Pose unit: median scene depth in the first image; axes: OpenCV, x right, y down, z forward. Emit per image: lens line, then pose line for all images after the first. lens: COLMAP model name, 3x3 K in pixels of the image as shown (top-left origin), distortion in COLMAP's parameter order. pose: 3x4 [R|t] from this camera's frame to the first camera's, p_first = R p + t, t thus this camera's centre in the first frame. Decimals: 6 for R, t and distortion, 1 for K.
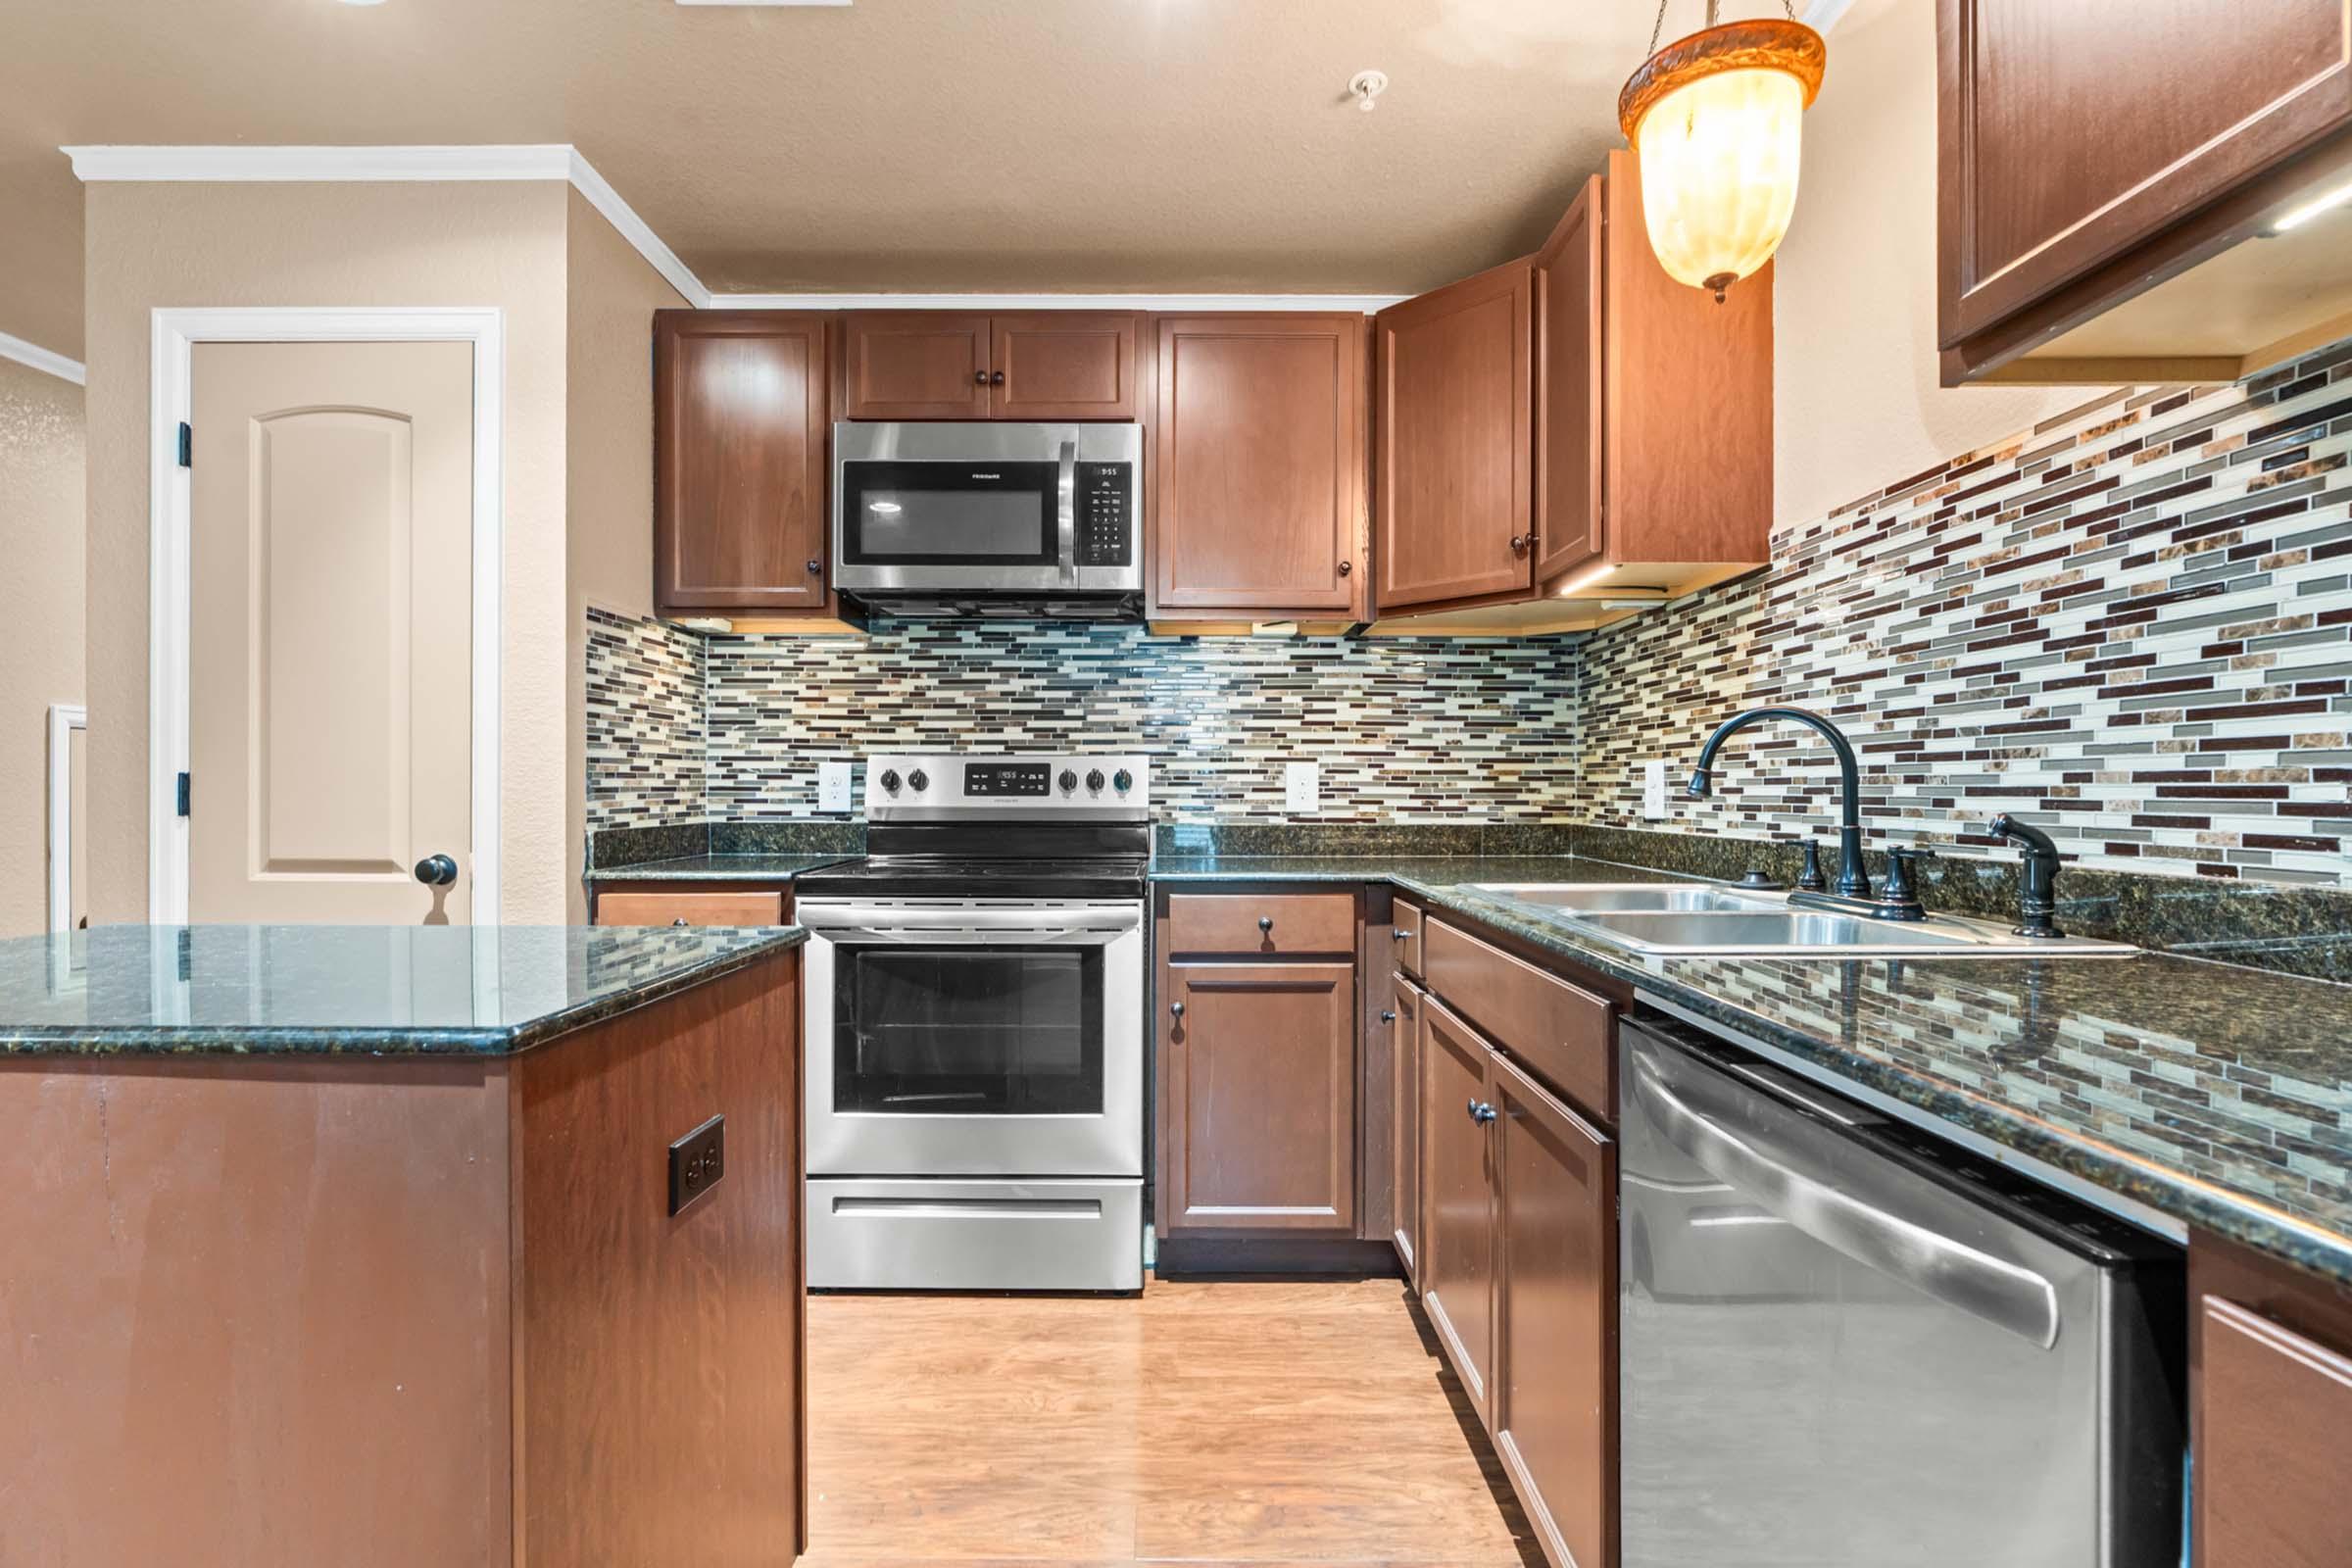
lens RADIAL K [[1102.5, 0, 1168.7], [0, 1102.5, 789.9], [0, 0, 1]] dist [-0.005245, 0.001276]
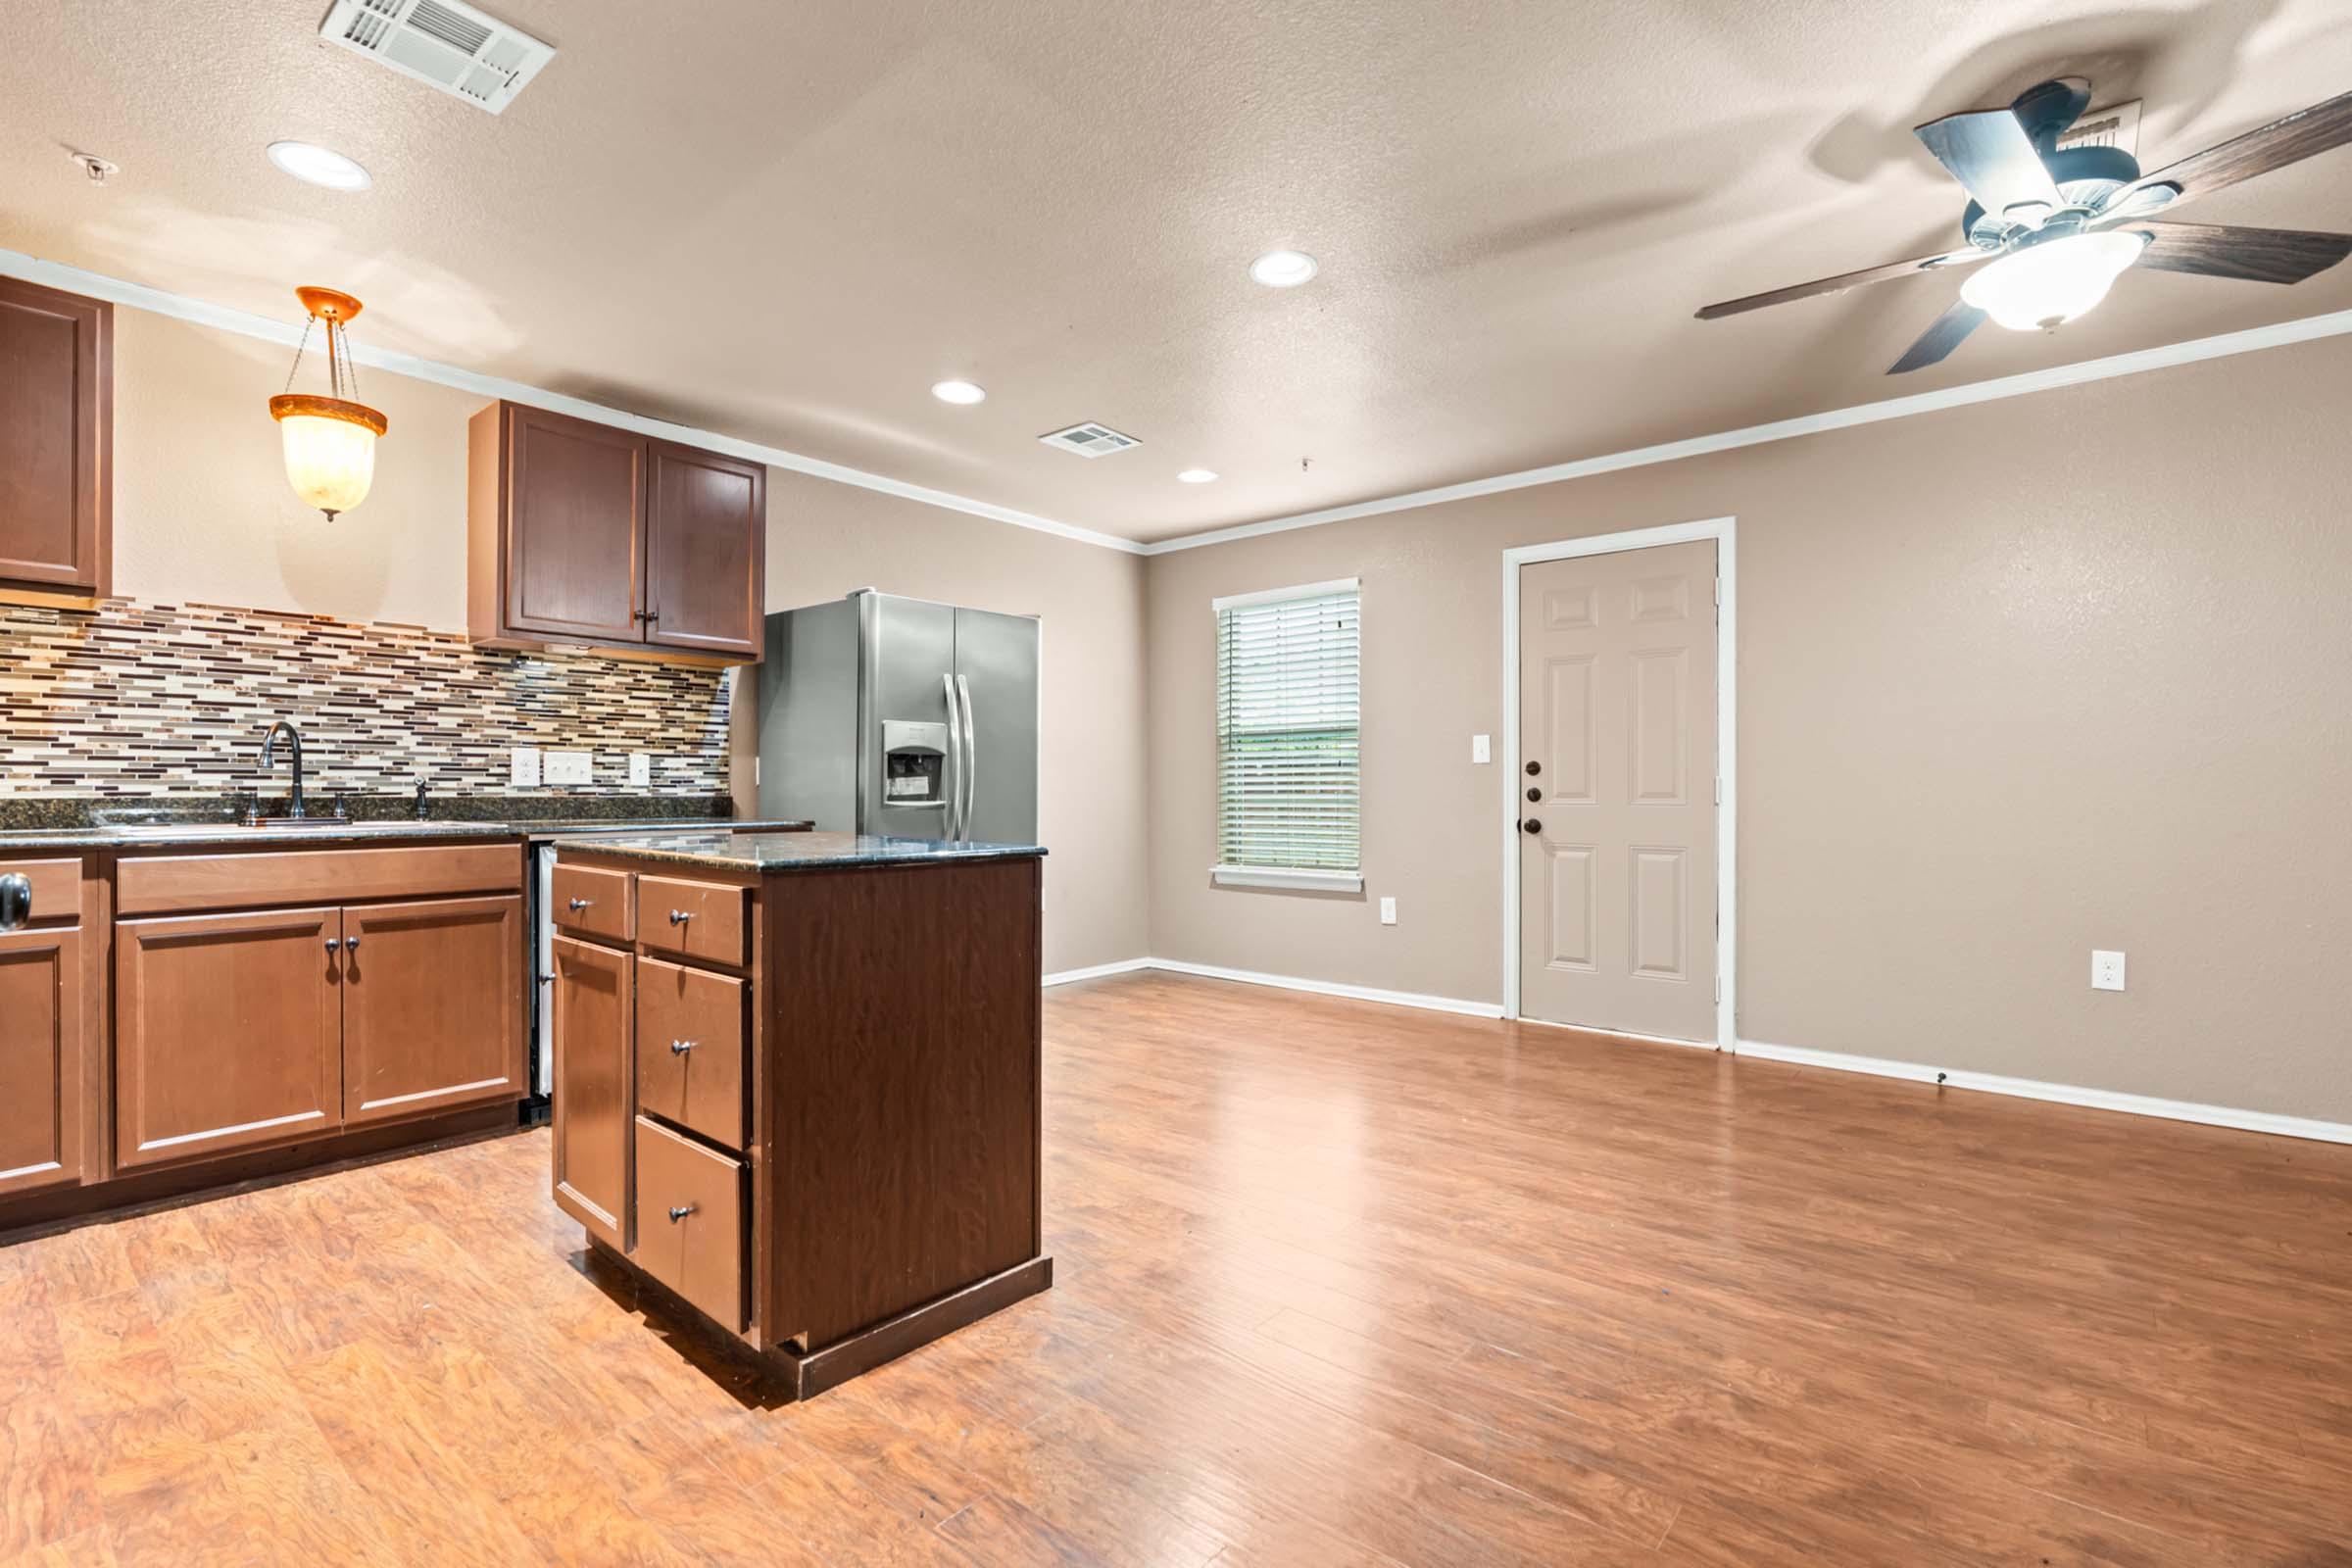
lens RADIAL K [[1067.8, 0, 1168.0], [0, 1067.8, 783.1], [0, 0, 1]] dist [-0.008680, 0.001592]
pose [[-0.765738, 0.002338, 0.643149, -1.281033], [-0.002259, 0.999977, -0.006325, 0.027445], [-0.643149, -0.006296, -0.765715, 1.007964]]
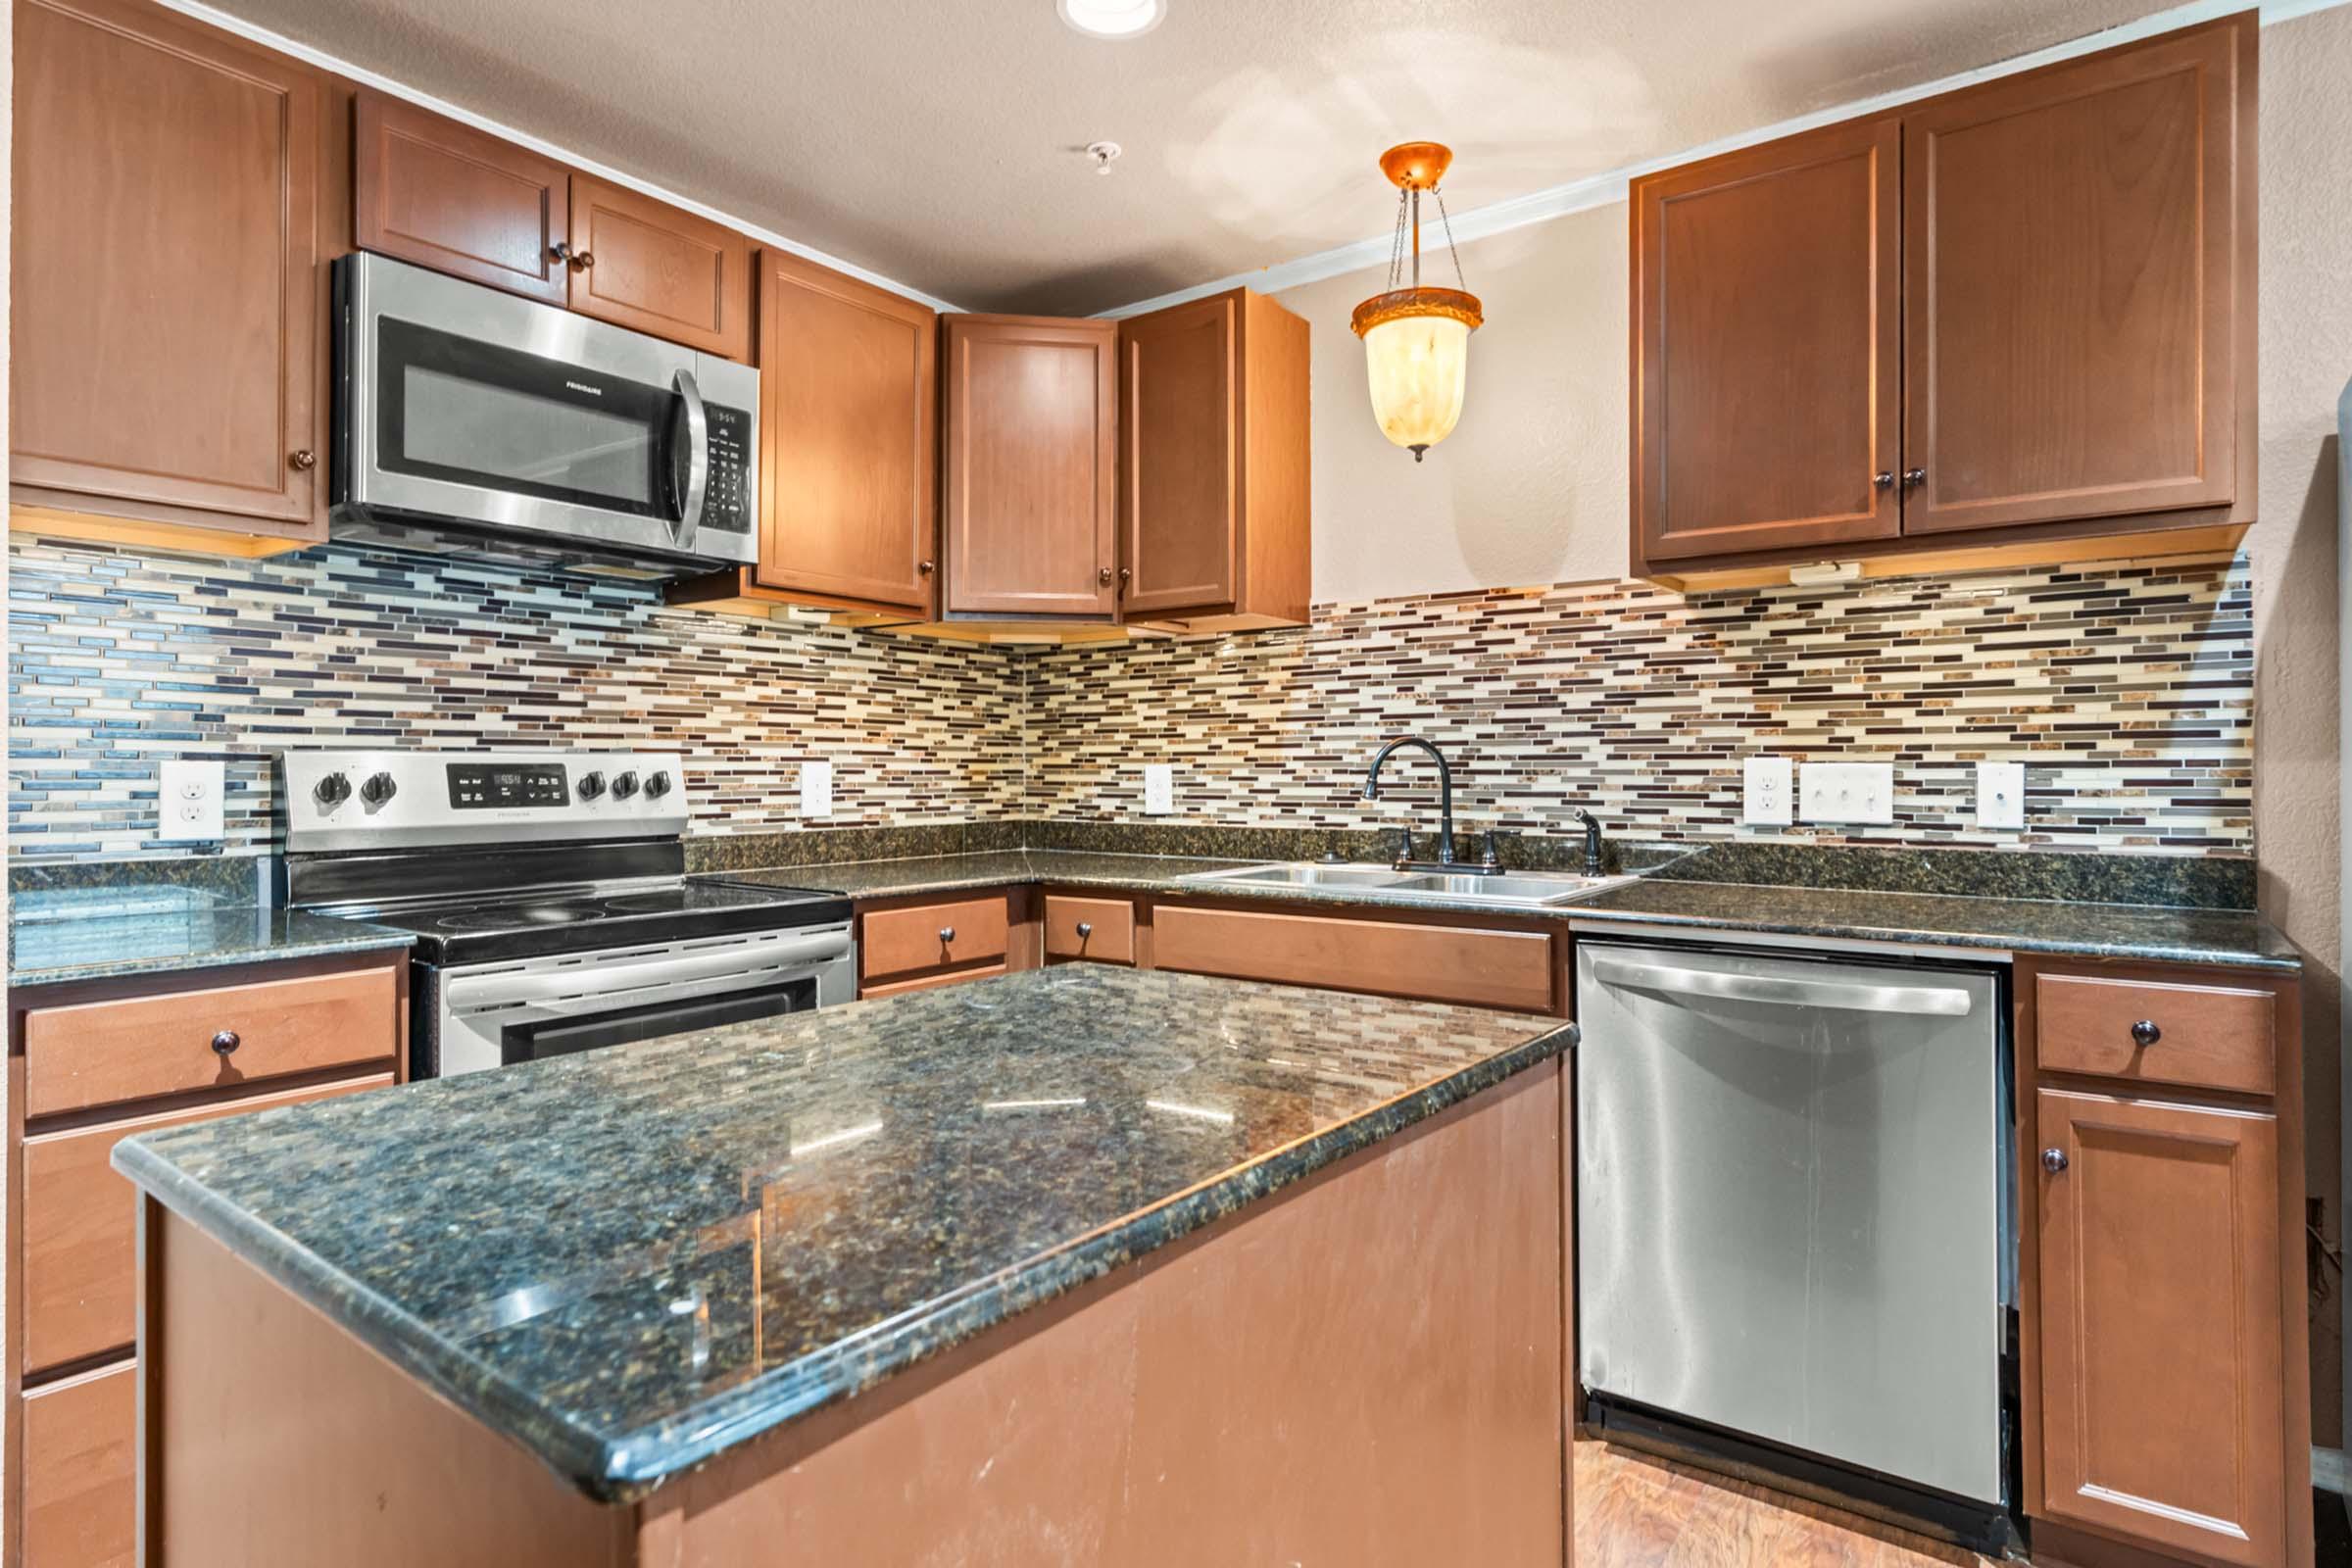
lens RADIAL K [[1272.0, 0, 1182.7], [0, 1272.0, 765.4], [0, 0, 1]] dist [-0.001060, 0.001923]
pose [[0.592582, -0.000169, 0.805510, -0.703481], [0.002373, 0.999996, -0.001536, -0.025697], [-0.805506, 0.002821, 0.592580, 0.169779]]
